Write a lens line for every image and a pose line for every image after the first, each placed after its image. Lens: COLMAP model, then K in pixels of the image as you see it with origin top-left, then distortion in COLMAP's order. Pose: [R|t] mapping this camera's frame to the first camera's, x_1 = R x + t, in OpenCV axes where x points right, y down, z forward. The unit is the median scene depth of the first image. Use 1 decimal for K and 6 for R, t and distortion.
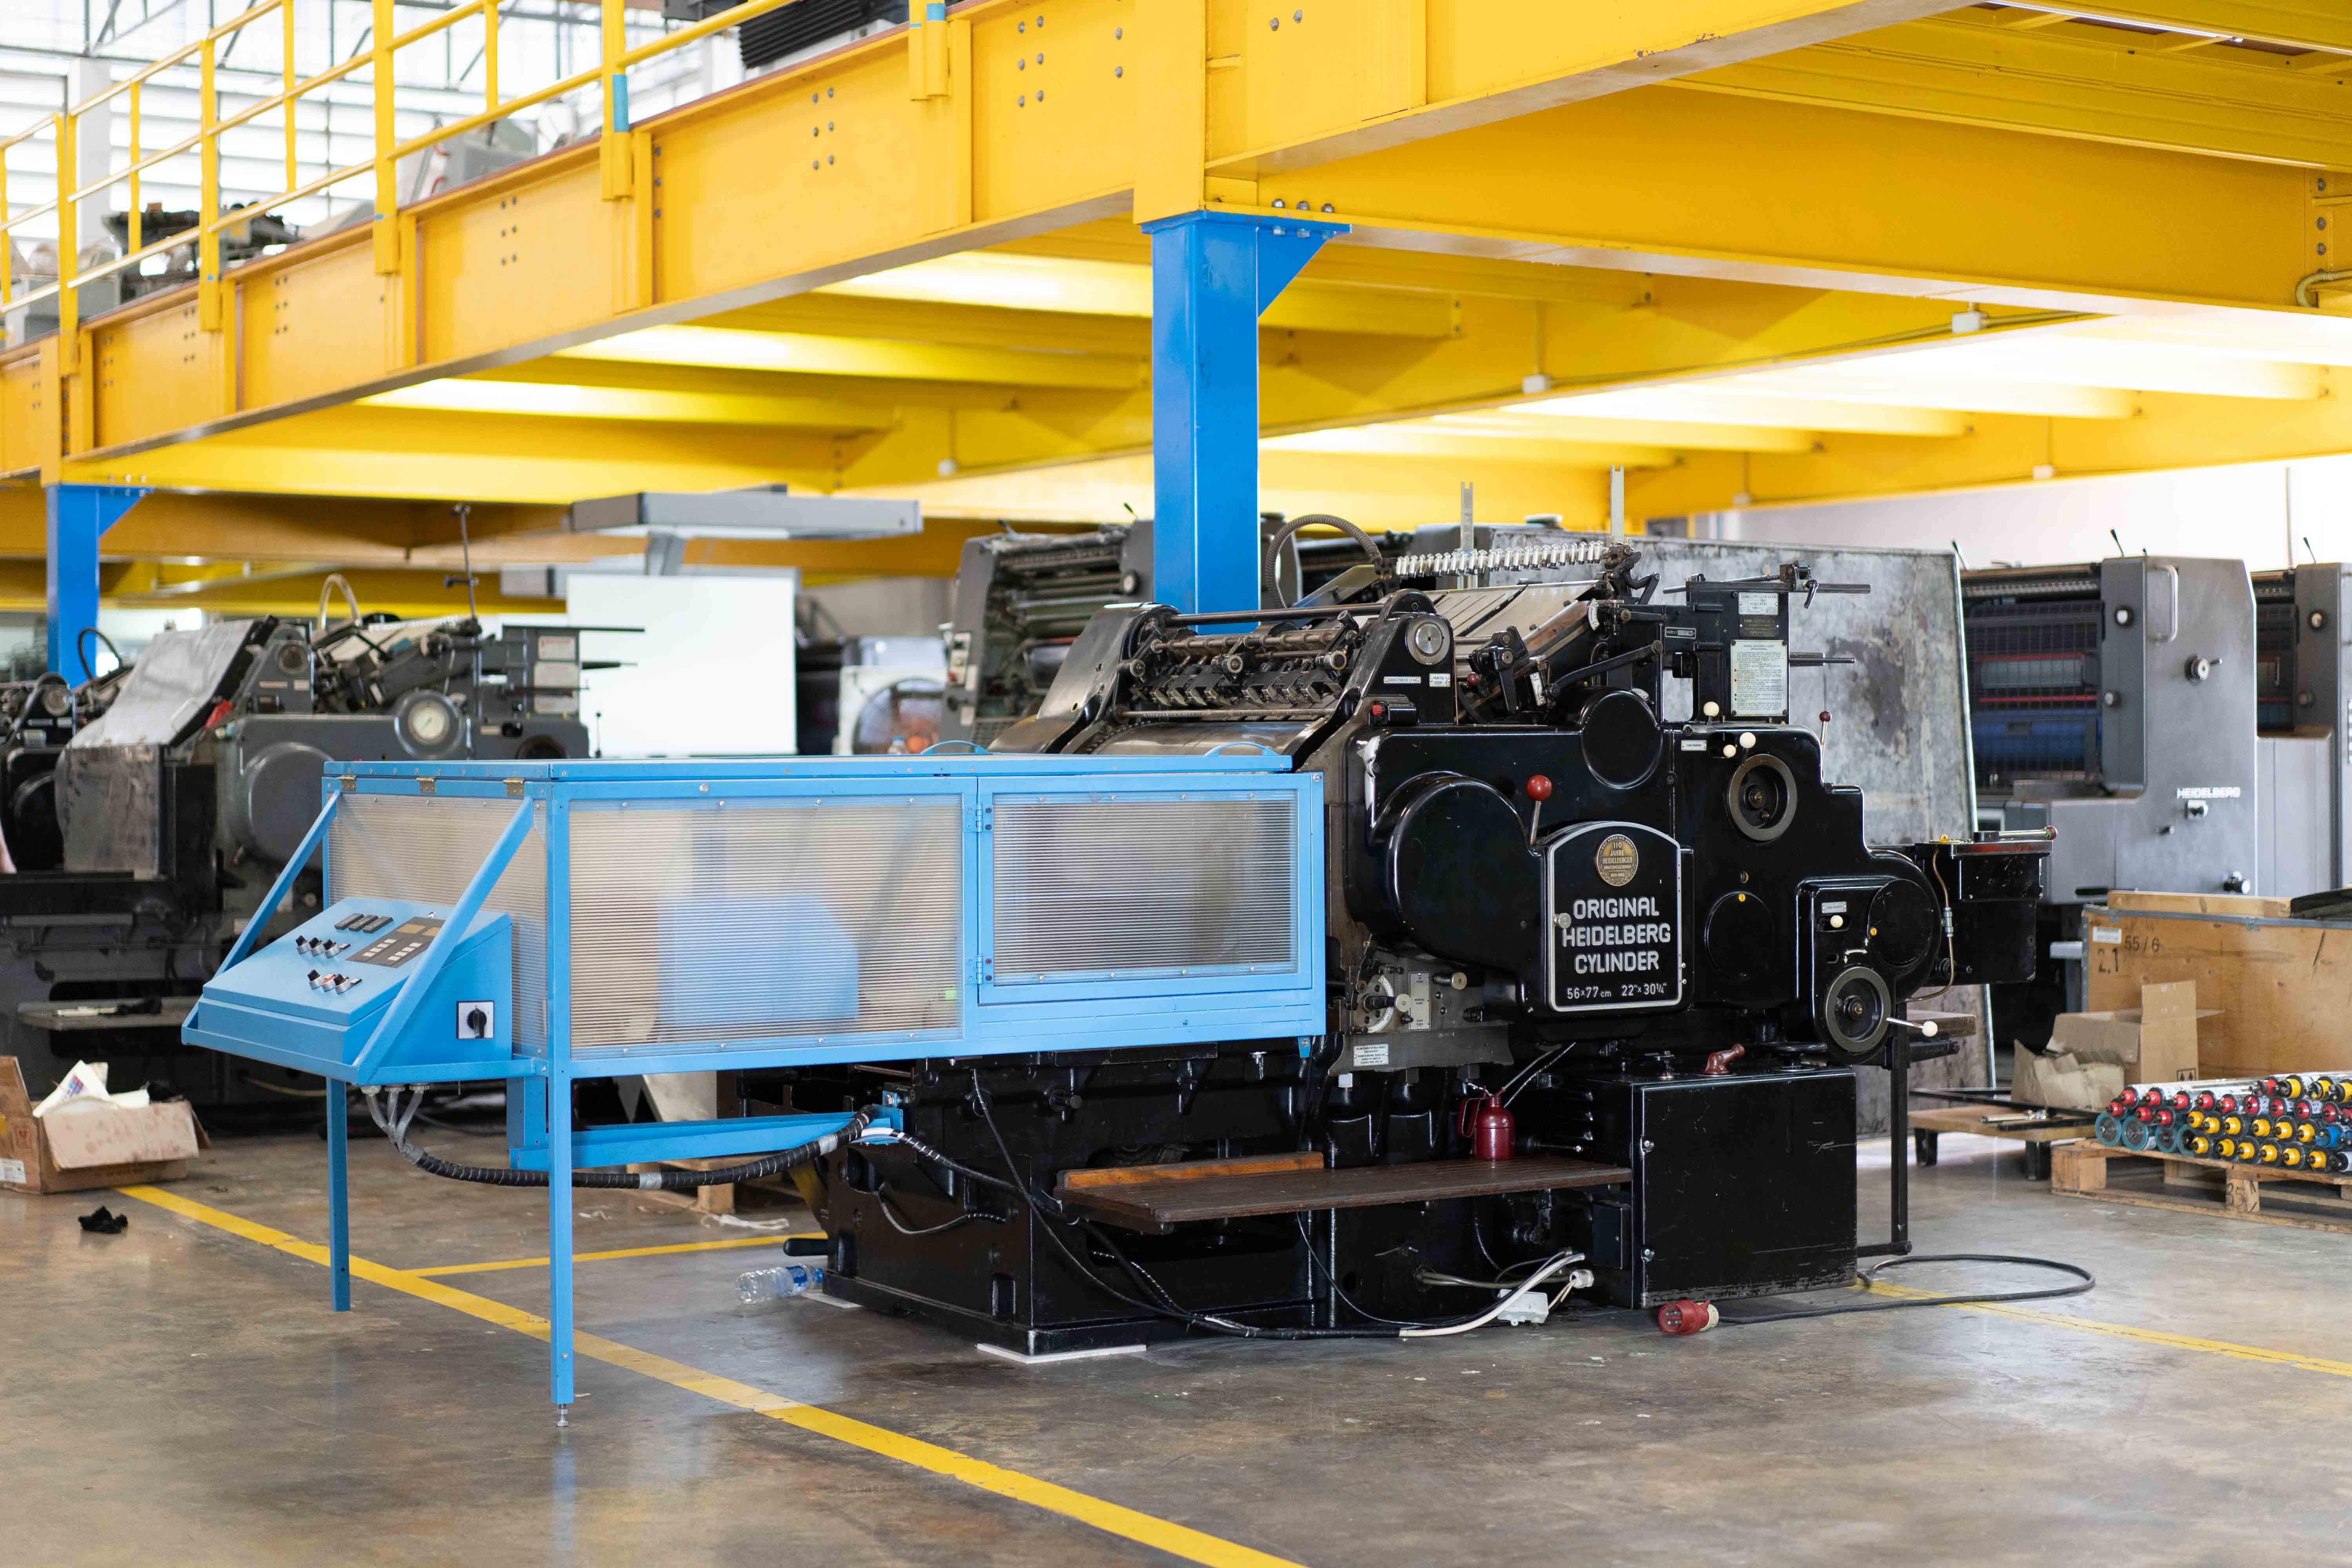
lens RADIAL K [[3608.7, 0, 1178.2], [0, 3608.7, 779.6], [0, 0, 1]] dist [0.009084, 0.000000]
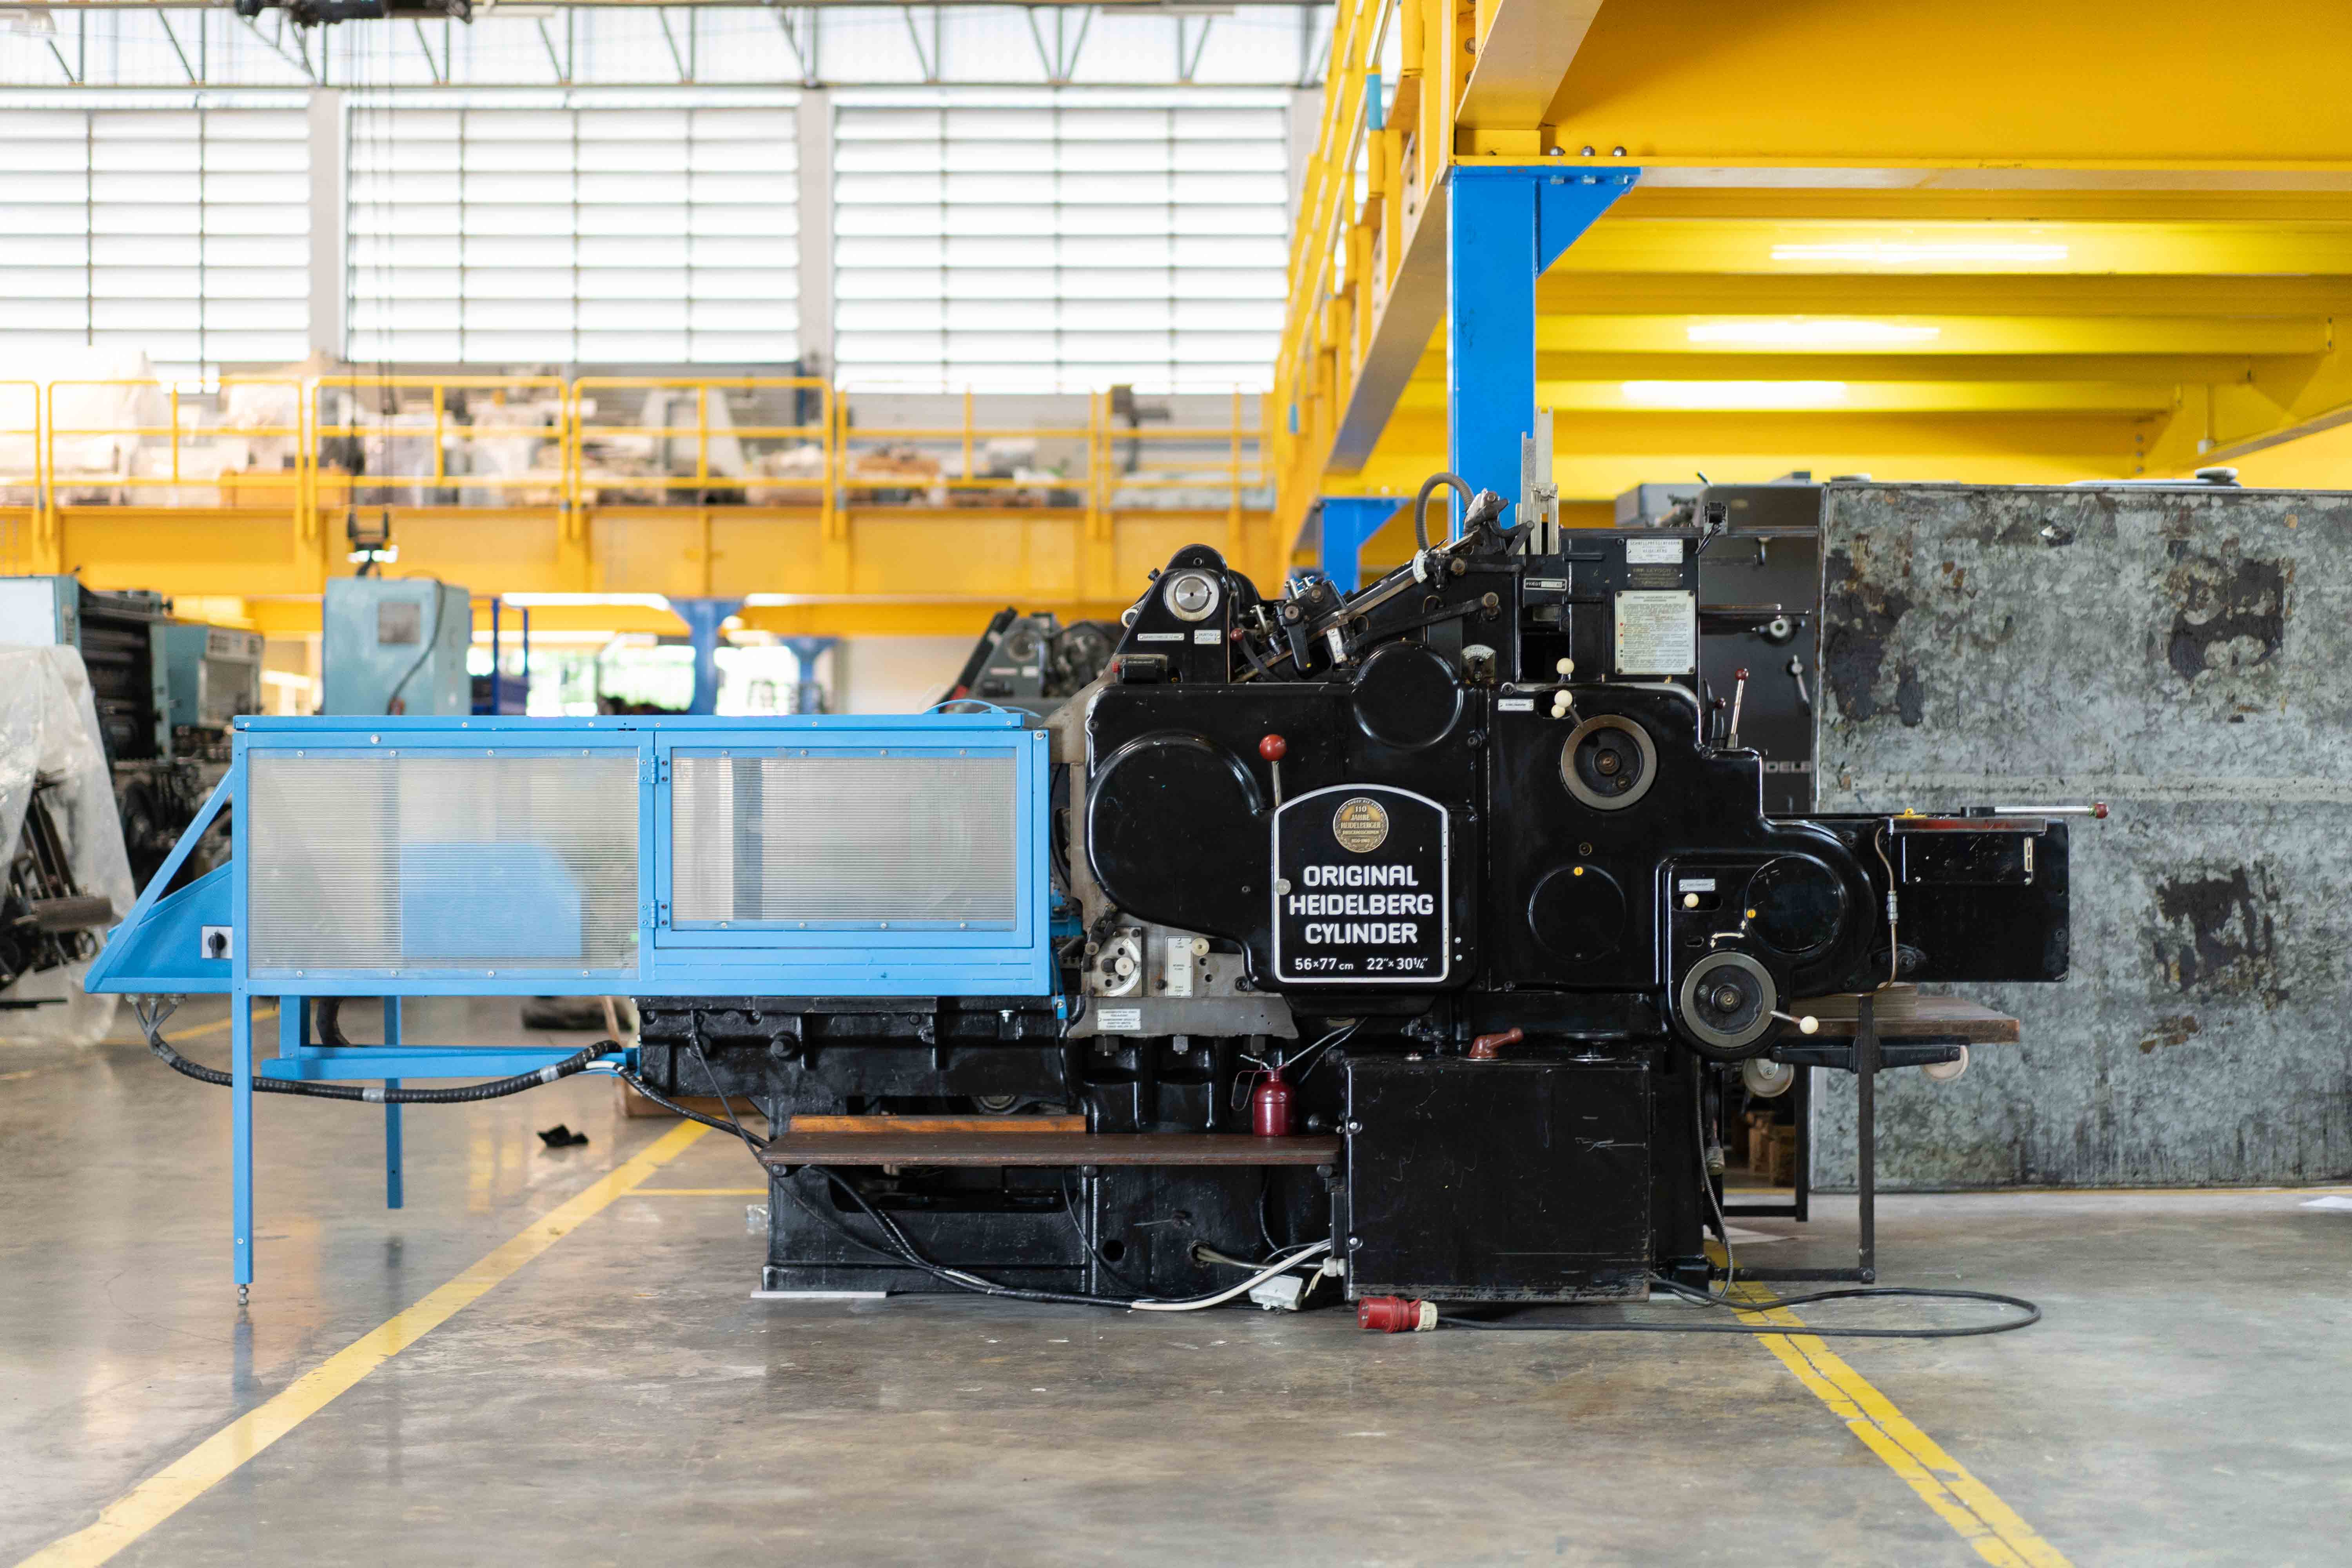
lens RADIAL K [[3608.7, 0, 1176.7], [0, 3608.7, 785.7], [0, 0, 1]] dist [0.009084, 0.000000]
pose [[0.841862, 0.008112, -0.539632, 0.586900], [-0.010159, 0.999948, -0.000816, 0.013222], [0.539597, 0.006169, 0.841901, 0.178688]]
